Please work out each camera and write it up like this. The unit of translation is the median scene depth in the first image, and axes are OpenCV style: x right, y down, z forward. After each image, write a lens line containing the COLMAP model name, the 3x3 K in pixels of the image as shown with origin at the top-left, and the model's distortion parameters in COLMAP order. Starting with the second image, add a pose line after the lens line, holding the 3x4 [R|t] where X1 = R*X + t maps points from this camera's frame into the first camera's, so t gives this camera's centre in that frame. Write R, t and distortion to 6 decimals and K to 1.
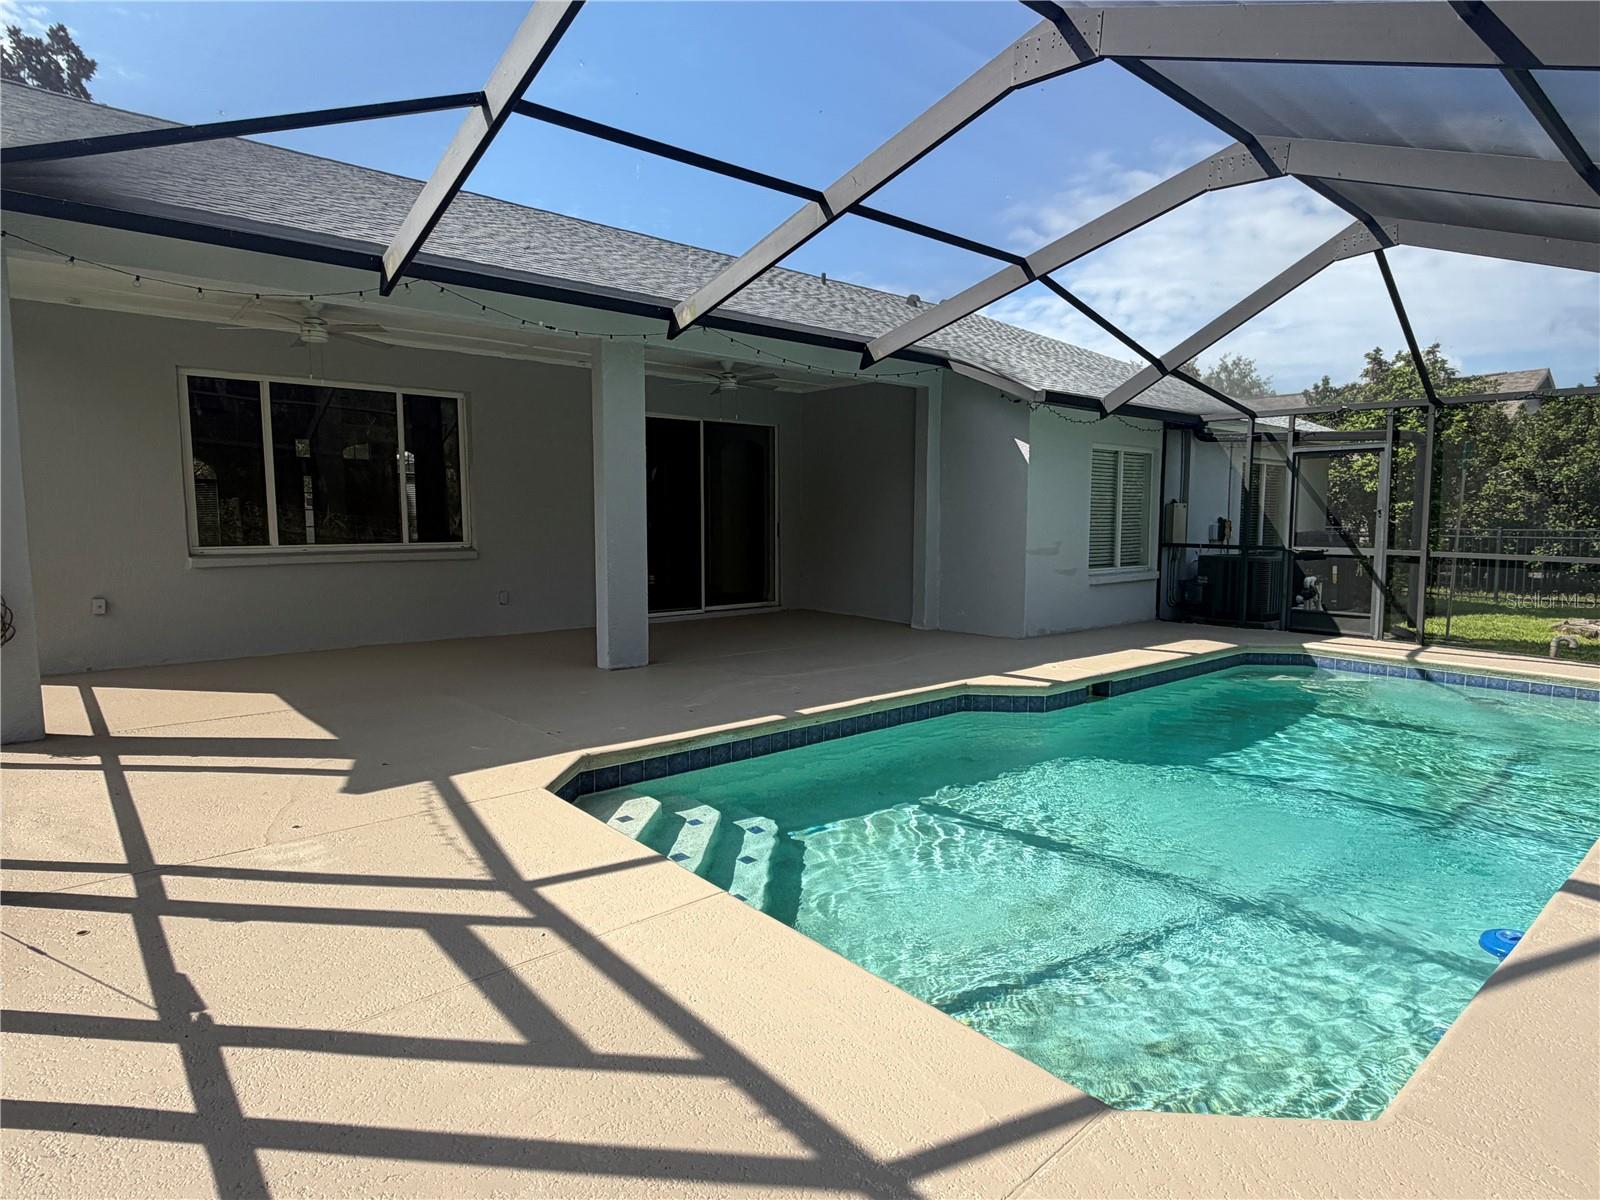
lens RADIAL K [[886.6, 0, 800.3], [0, 886.6, 600.1], [0, 0, 1]] dist [-0.001085, -0.000193]
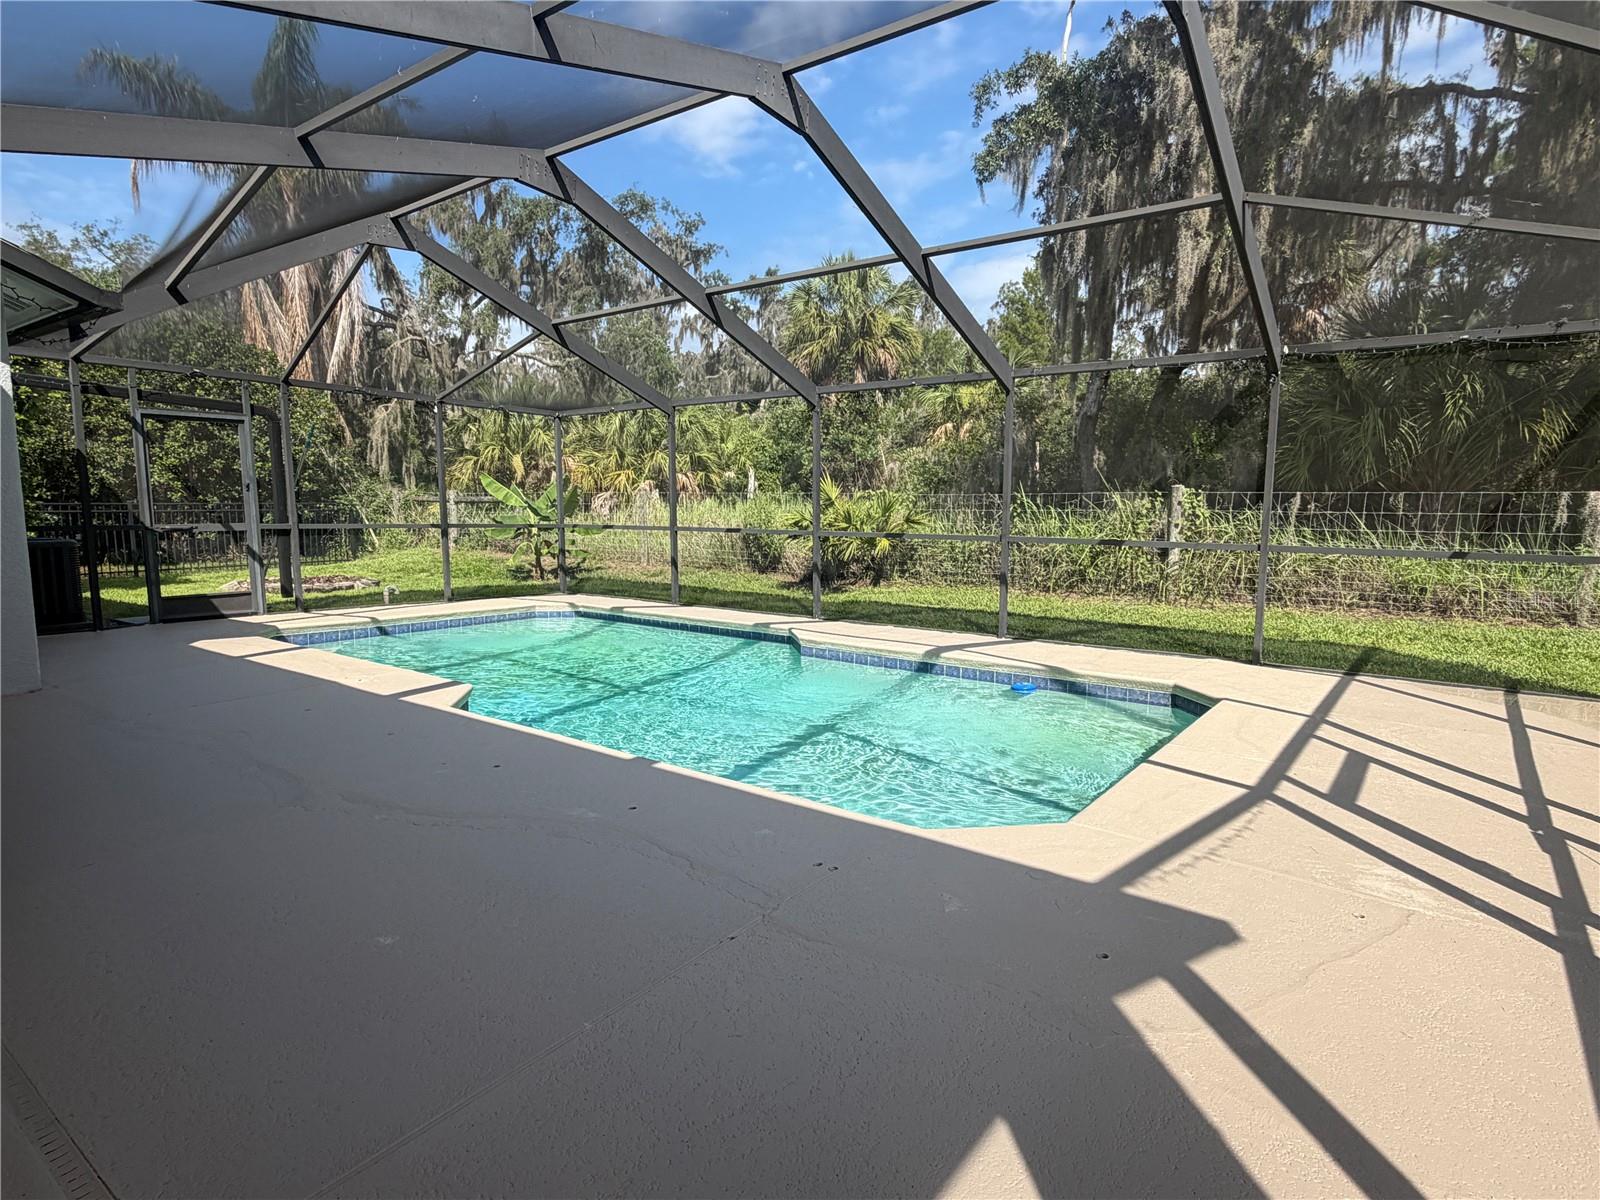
lens RADIAL K [[886.6, 0, 800.0], [0, 886.6, 603.9], [0, 0, 1]] dist [-0.001085, -0.000193]
pose [[-0.225390, -0.114800, 0.967481, -1.338498], [0.080428, 0.987452, 0.135906, -0.159681], [-0.970943, 0.108445, -0.213329, 1.848454]]
